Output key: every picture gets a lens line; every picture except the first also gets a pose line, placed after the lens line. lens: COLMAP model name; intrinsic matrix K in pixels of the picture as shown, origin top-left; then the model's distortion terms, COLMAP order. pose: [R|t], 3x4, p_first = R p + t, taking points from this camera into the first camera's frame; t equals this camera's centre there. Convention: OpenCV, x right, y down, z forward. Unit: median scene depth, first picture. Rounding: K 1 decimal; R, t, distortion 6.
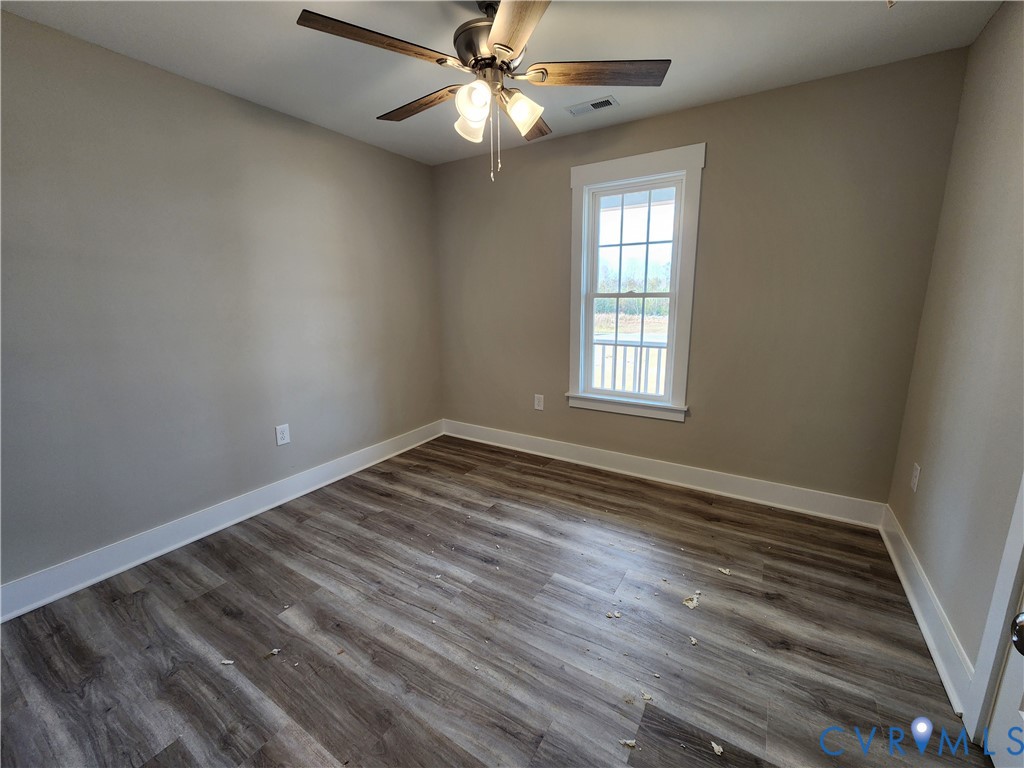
lens RADIAL K [[423.5, 0, 522.9], [0, 423.5, 380.3], [0, 0, 1]] dist [0.003203, -0.000748]
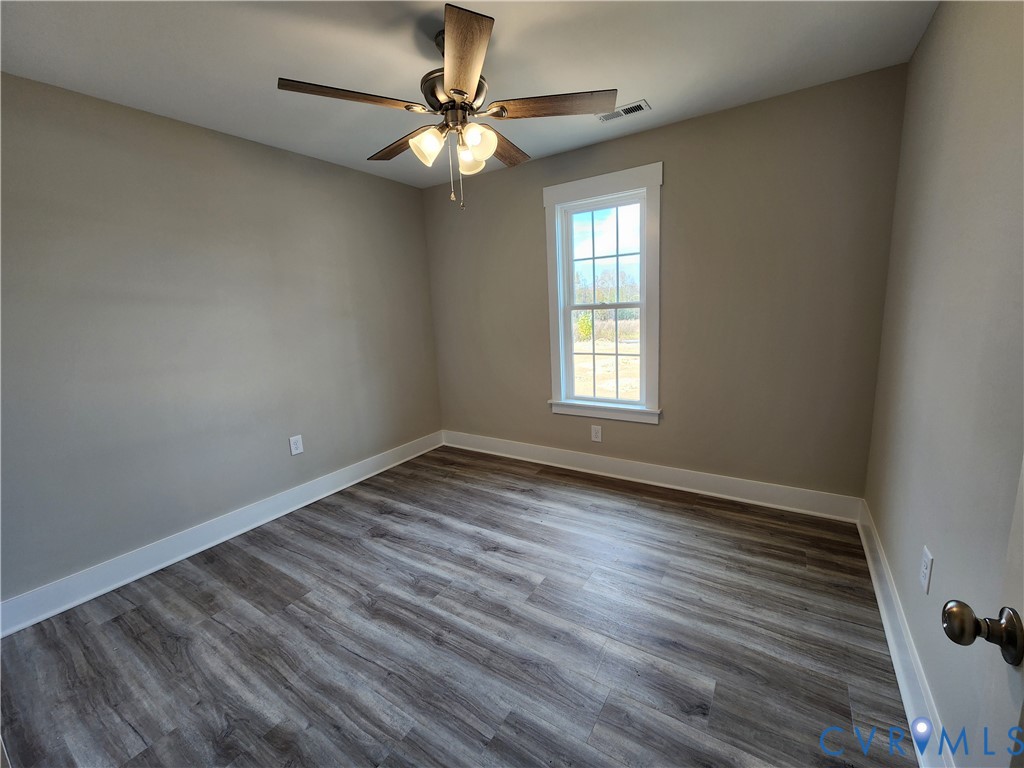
lens RADIAL K [[423.5, 0, 531.2], [0, 423.5, 380.3], [0, 0, 1]] dist [0.003203, -0.000748]
pose [[0.999290, -0.032546, -0.018994, 0.161320], [0.032000, 0.999086, -0.028342, 0.017630], [0.019899, 0.027714, 0.999418, -0.098302]]
